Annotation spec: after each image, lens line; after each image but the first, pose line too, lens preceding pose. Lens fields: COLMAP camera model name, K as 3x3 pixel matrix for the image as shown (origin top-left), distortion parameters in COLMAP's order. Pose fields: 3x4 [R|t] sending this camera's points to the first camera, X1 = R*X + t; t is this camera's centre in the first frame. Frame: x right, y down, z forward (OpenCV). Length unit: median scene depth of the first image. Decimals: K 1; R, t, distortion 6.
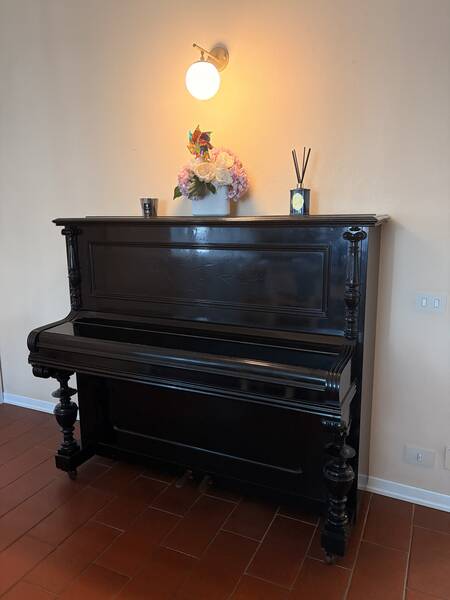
lens RADIAL K [[456.1, 0, 225.0], [0, 456.1, 300.0], [0, 0, 1]] dist [-0.005279, -0.010304]
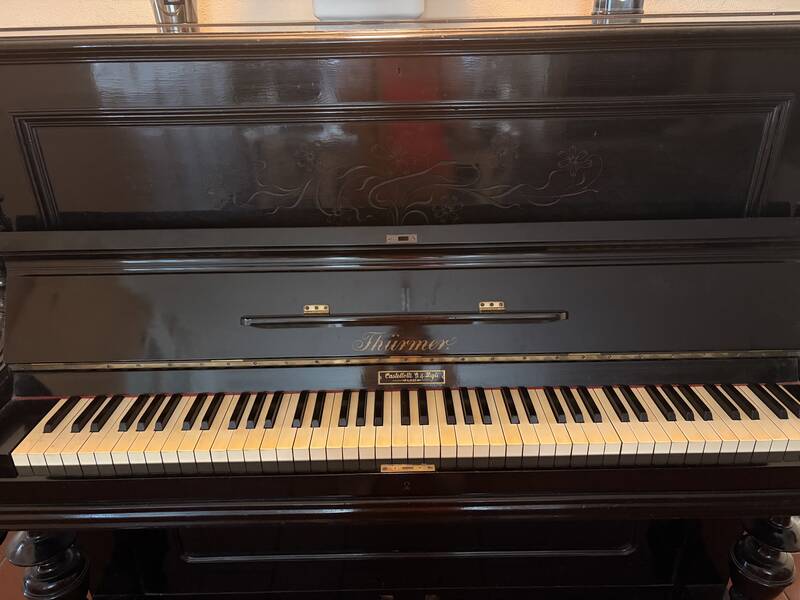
lens RADIAL K [[608.1, 0, 400.0], [0, 608.1, 300.0], [0, 0, 1]] dist [-0.005279, -0.010304]
pose [[0.900508, -0.198099, 0.387093, -0.268321], [0.091852, 0.956771, 0.275958, -0.105578], [-0.425027, -0.212947, 0.879776, 0.536390]]
